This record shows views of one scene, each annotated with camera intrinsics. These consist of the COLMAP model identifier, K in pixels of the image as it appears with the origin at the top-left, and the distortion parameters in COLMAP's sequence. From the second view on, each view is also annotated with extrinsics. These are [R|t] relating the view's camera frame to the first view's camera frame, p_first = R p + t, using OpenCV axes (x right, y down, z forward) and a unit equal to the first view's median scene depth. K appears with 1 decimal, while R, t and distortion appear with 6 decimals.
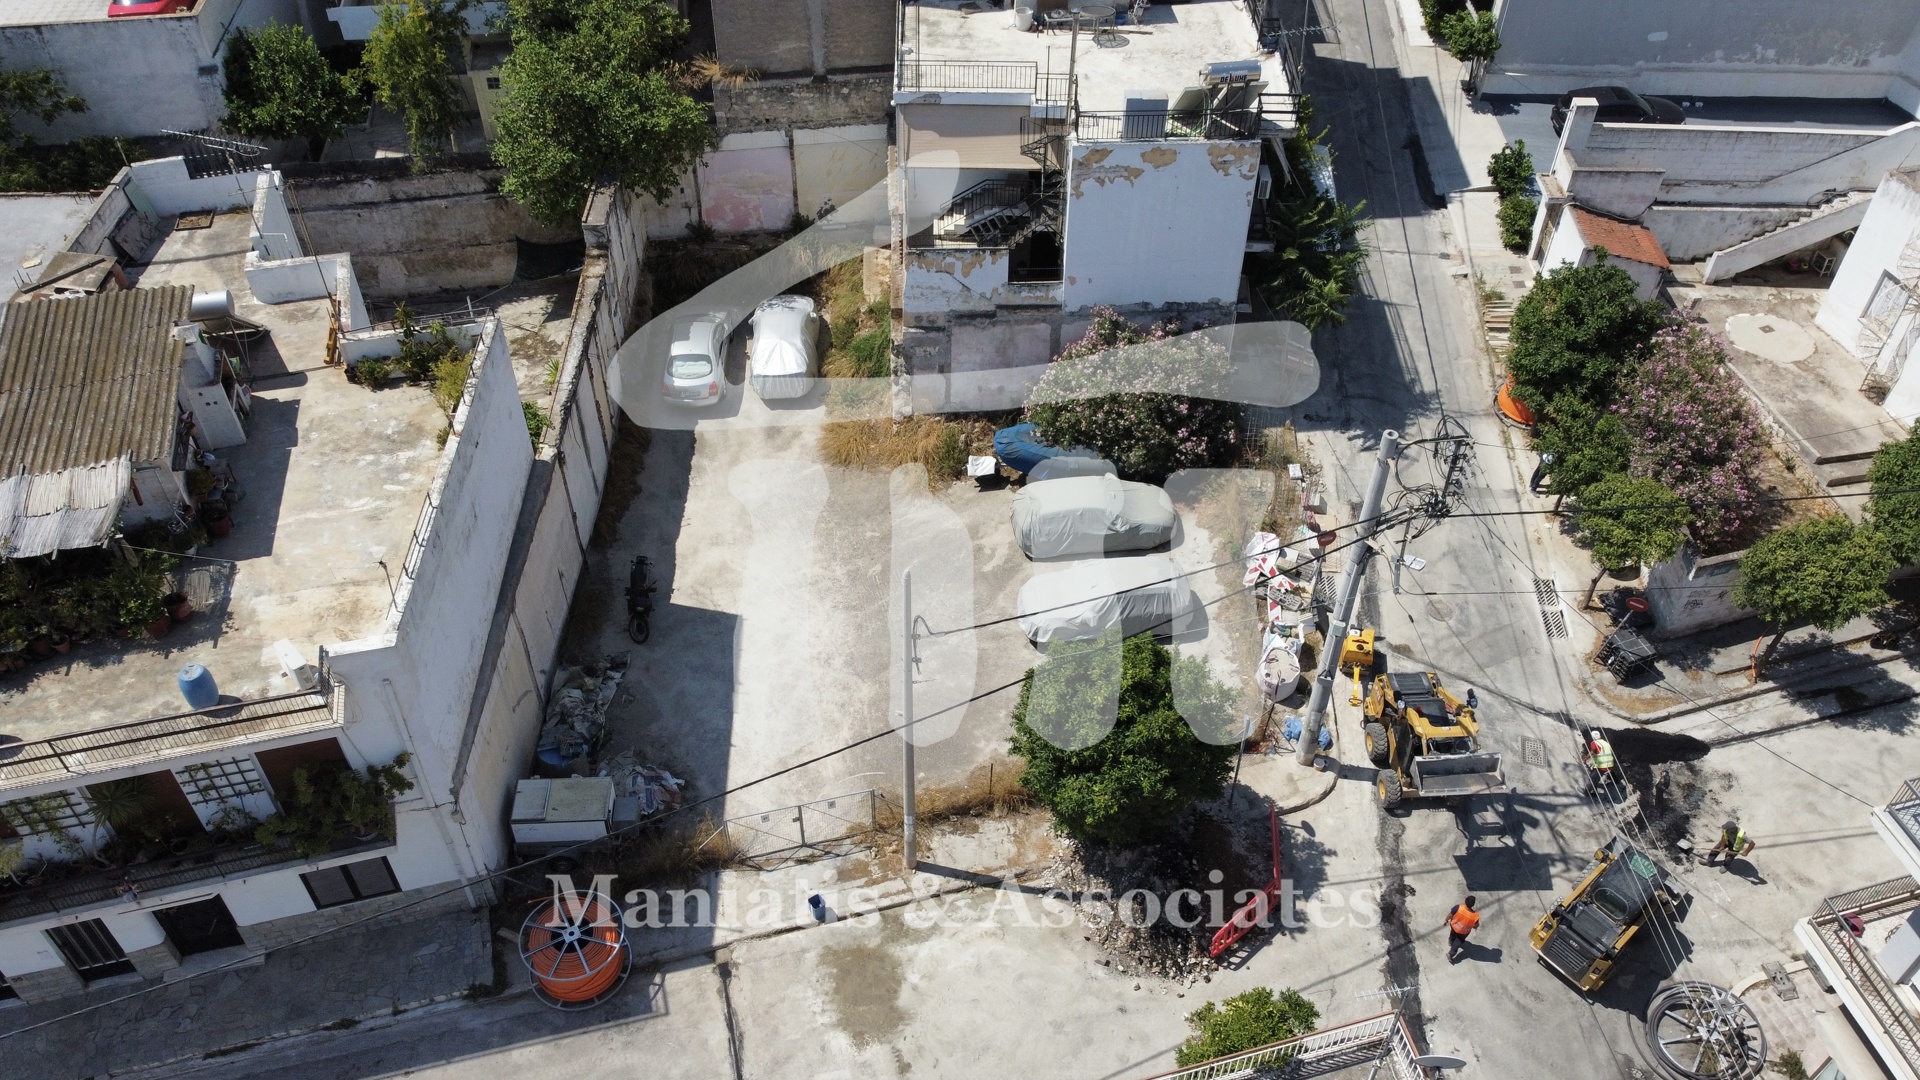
lens RADIAL K [[1450.7, 0, 961.2], [0, 1450.7, 541.7], [0, 0, 1]] dist [0.000049, -0.002617]
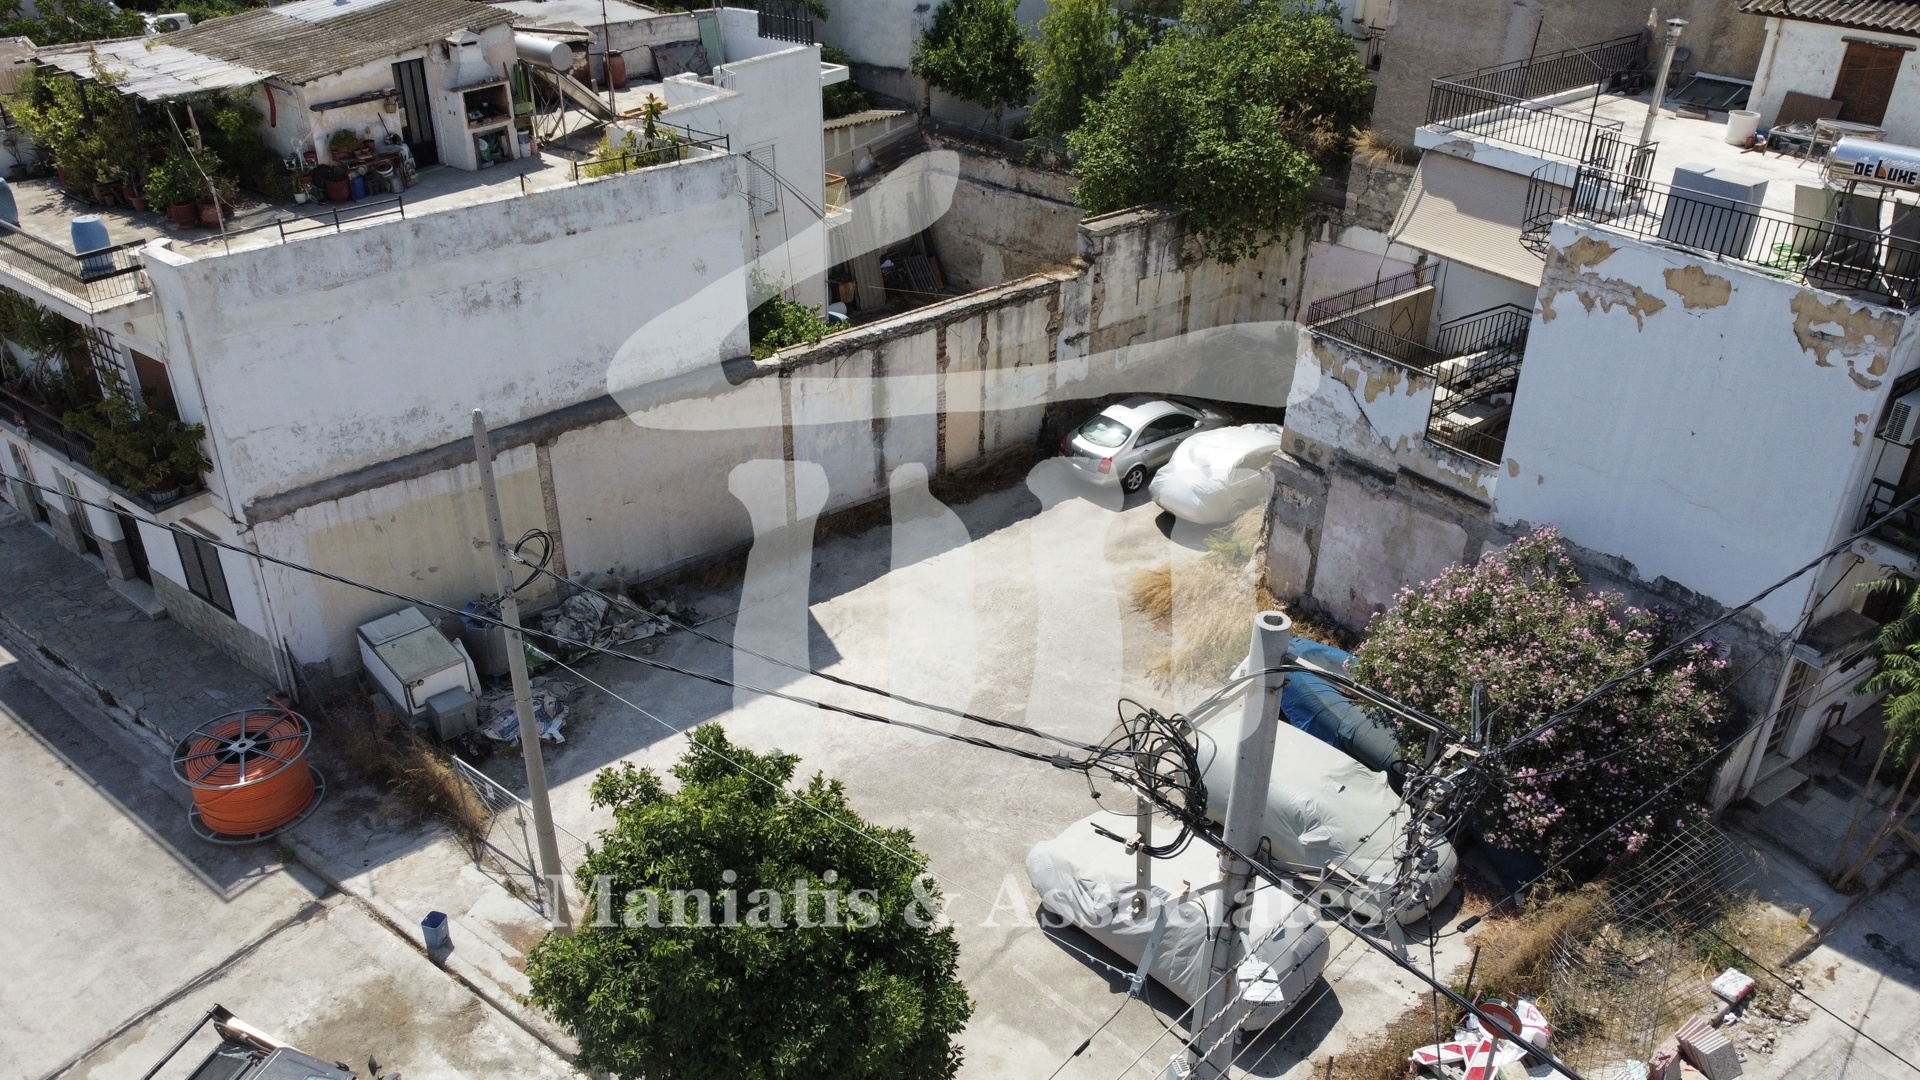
lens RADIAL K [[1447.4, 0, 960.0], [0, 1447.4, 541.9], [0, 0, 1]] dist [0.006093, -0.005662]
pose [[0.603972, 0.396357, -0.691462, 0.383178], [-0.549143, 0.835728, -0.000607, -0.032978], [0.577633, 0.380078, 0.722413, 0.483982]]
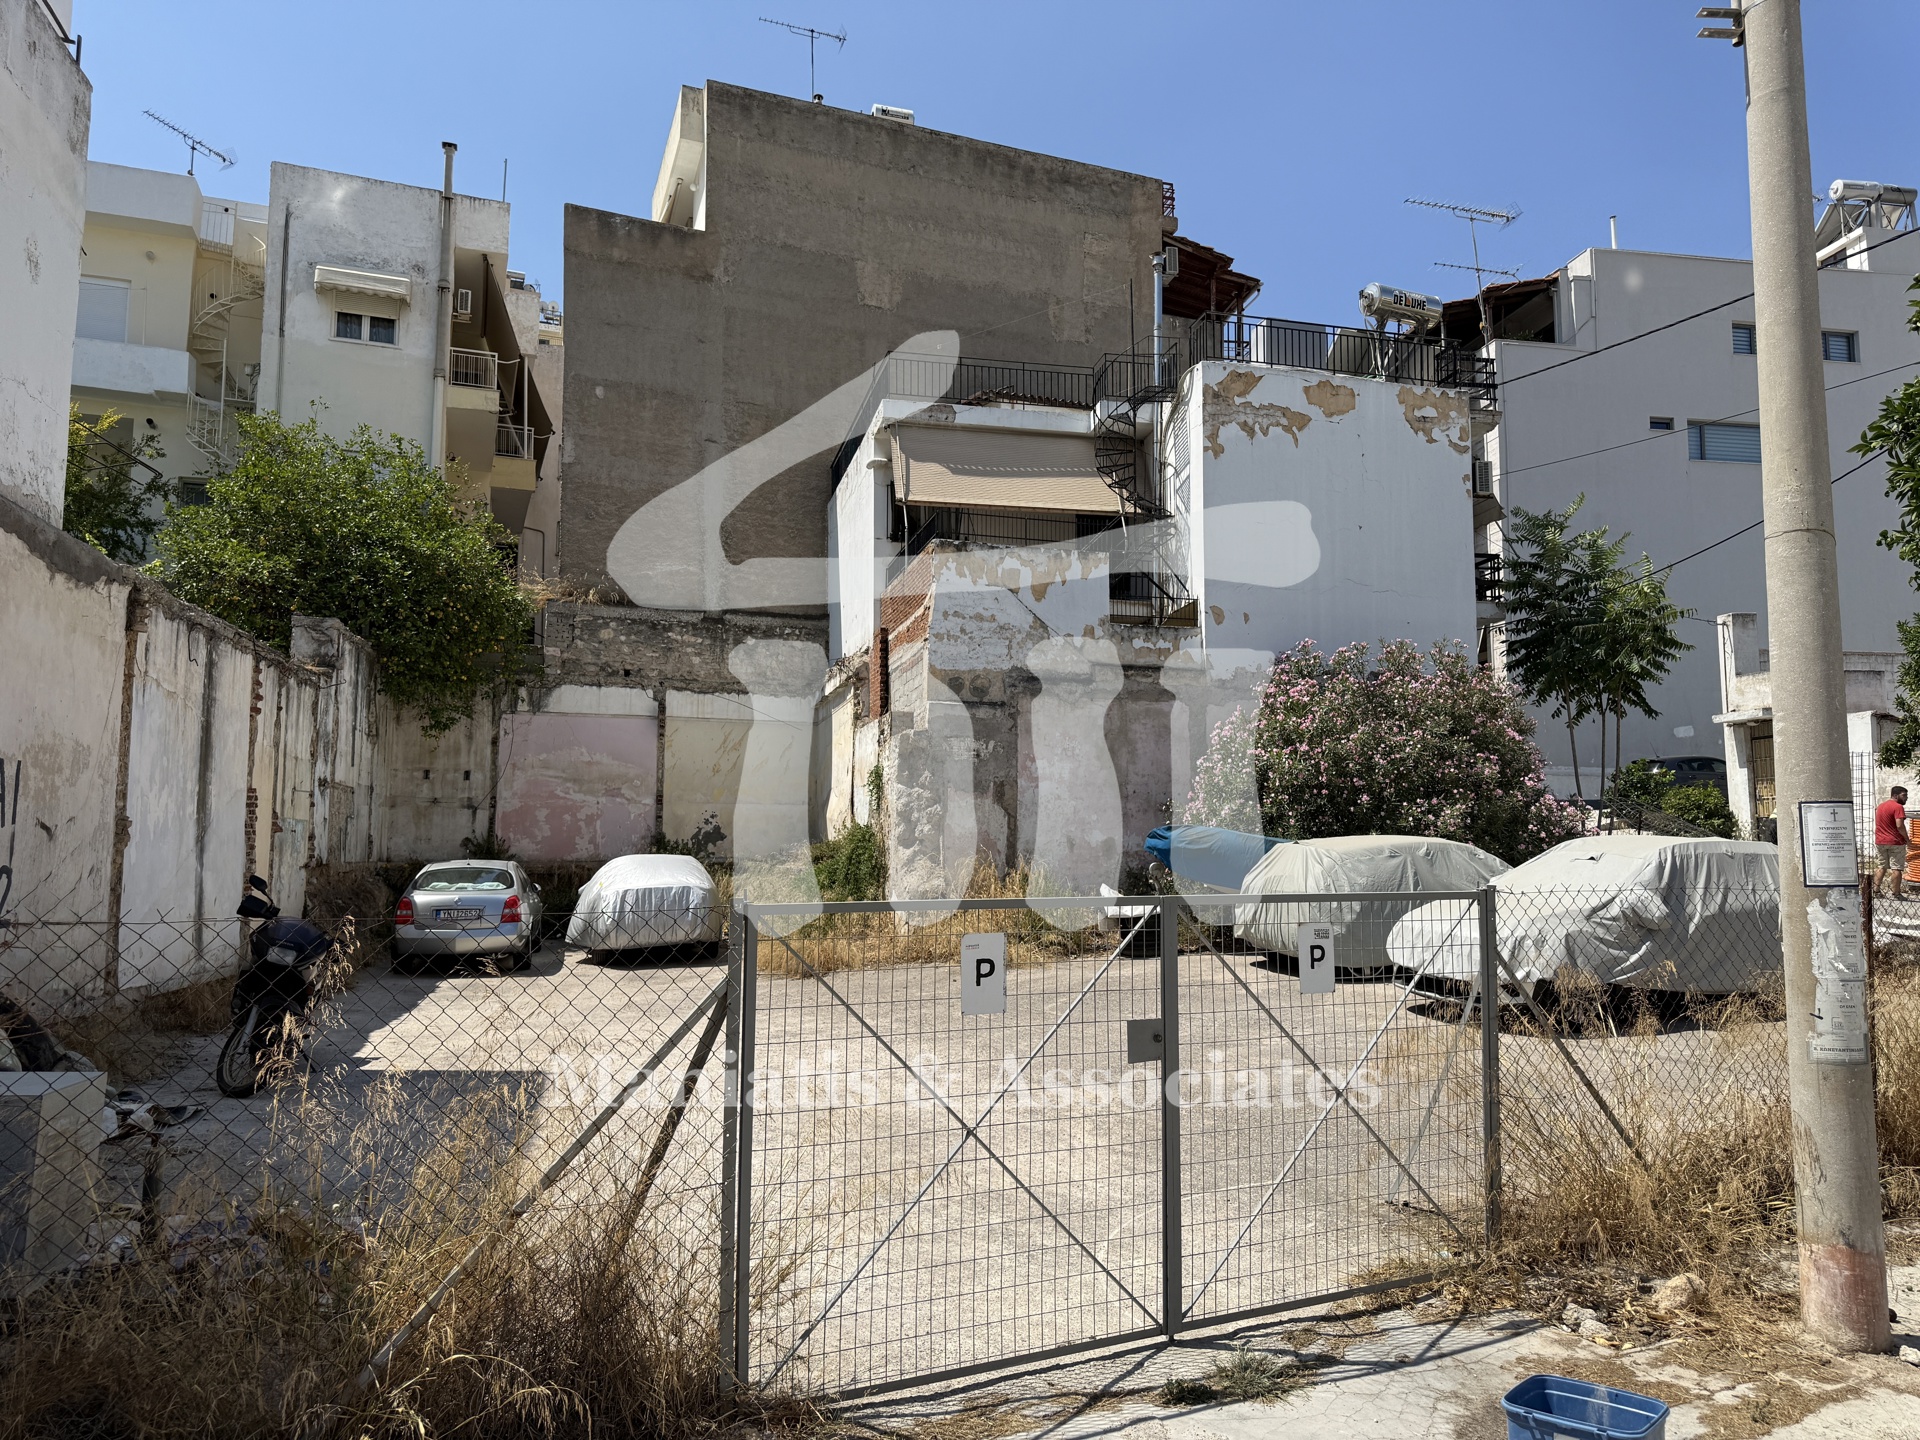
lens RADIAL K [[1339.7, 0, 967.3], [0, 1339.7, 731.0], [0, 0, 1]] dist [0.119768, -0.172258]
pose [[0.976154, 0.012957, 0.216692, -0.142879], [0.153892, 0.662725, -0.732880, 0.237866], [-0.153104, 0.748751, 0.644928, 0.752388]]
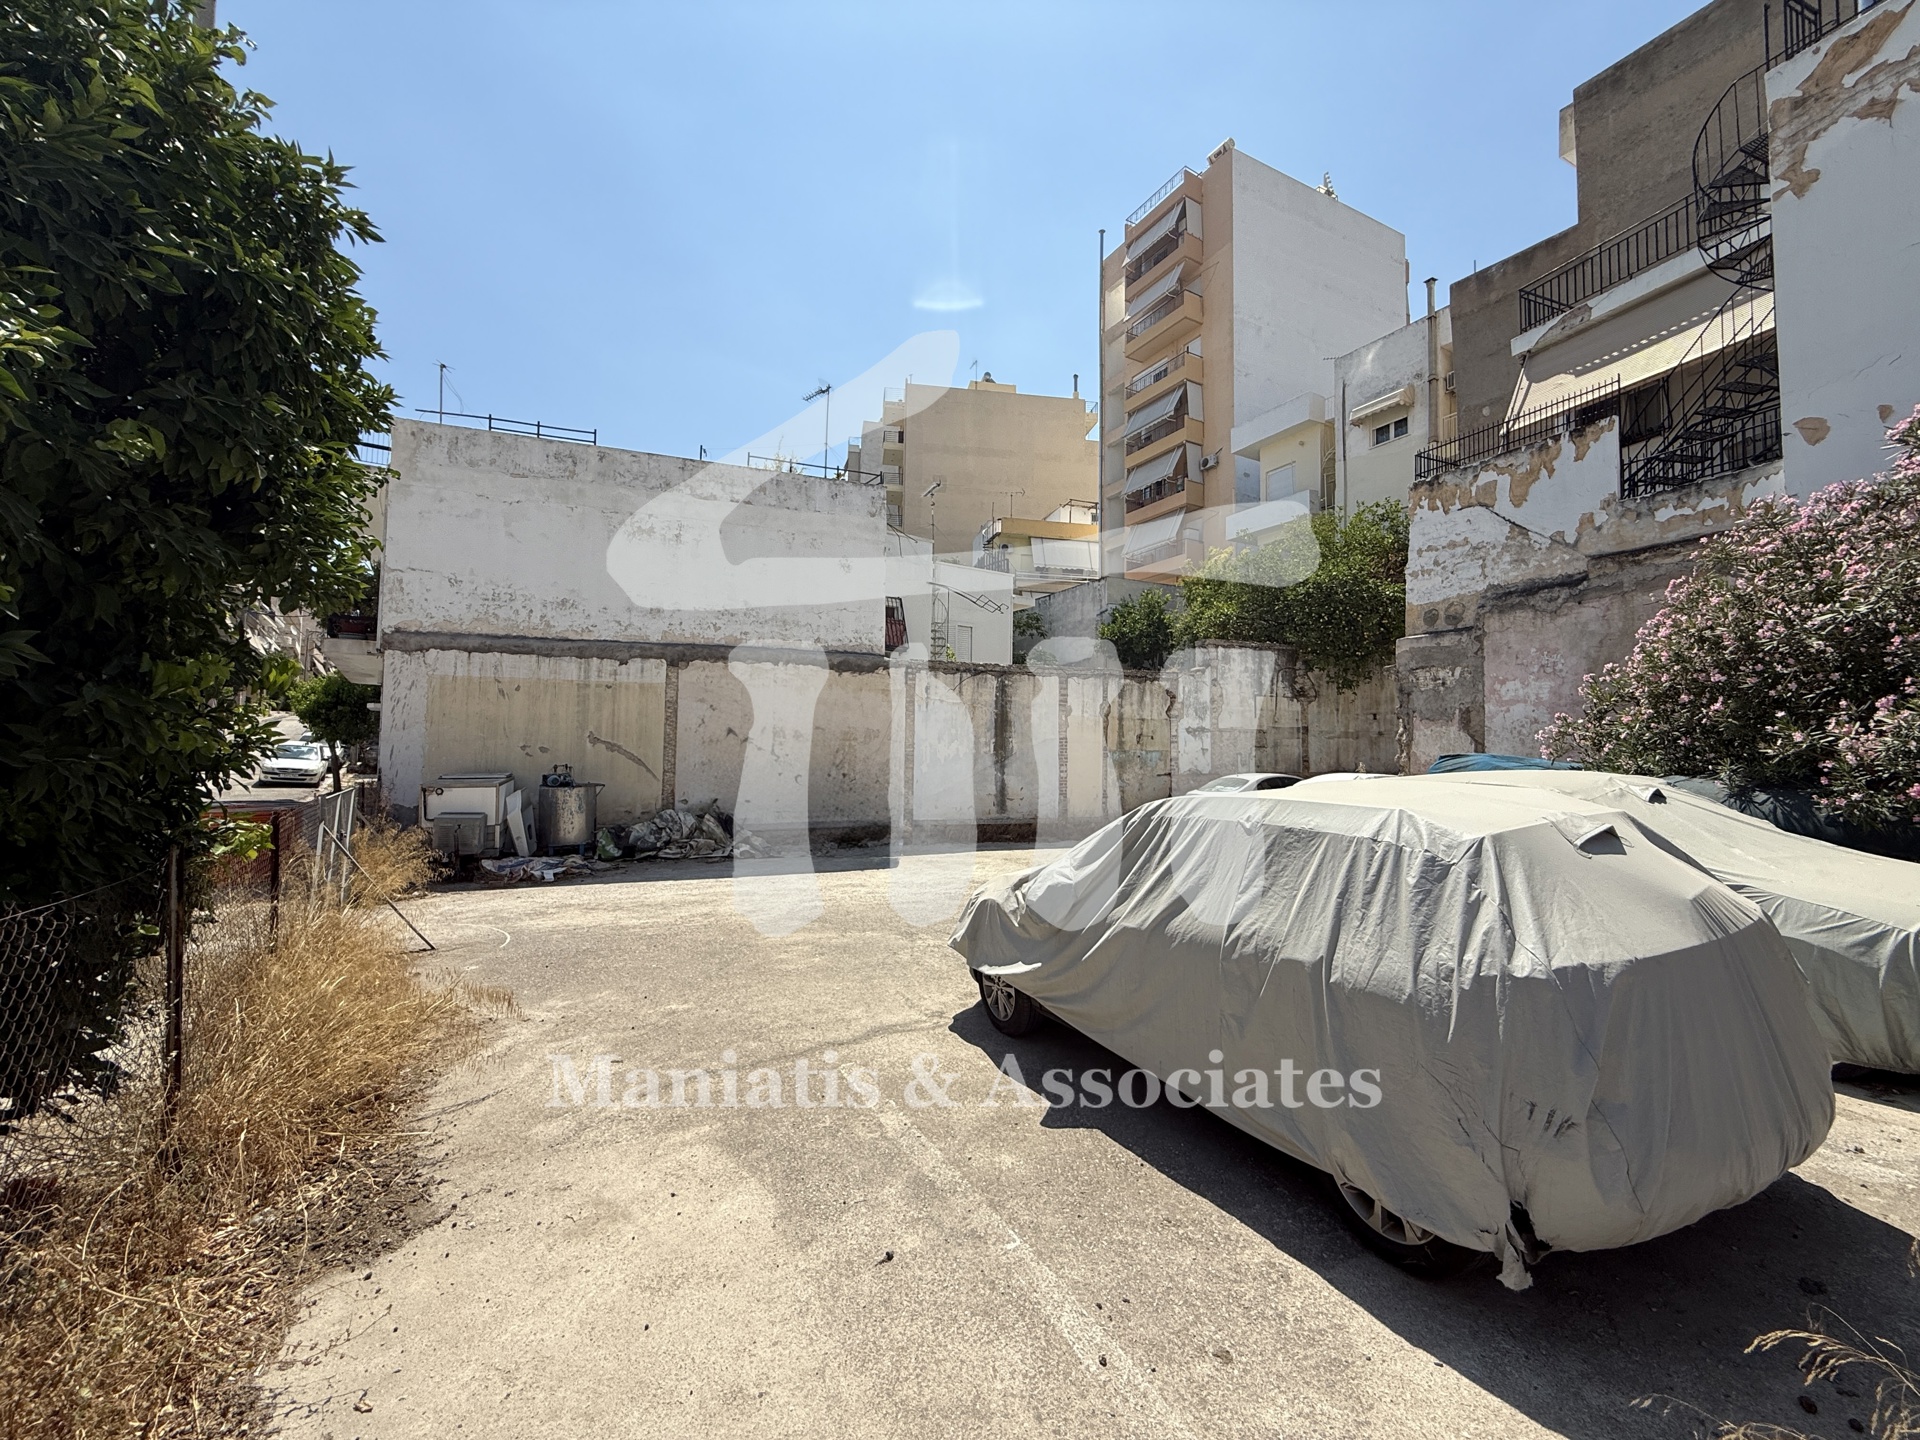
lens RADIAL K [[762.8, 0, 954.2], [0, 762.8, 718.2], [0, 0, 1]] dist [-0.000418, -0.000149]
pose [[0.330278, -0.051040, -0.942503, 0.197094], [-0.651228, 0.710480, -0.266683, 0.075005], [0.683241, 0.701864, 0.201418, 0.915373]]
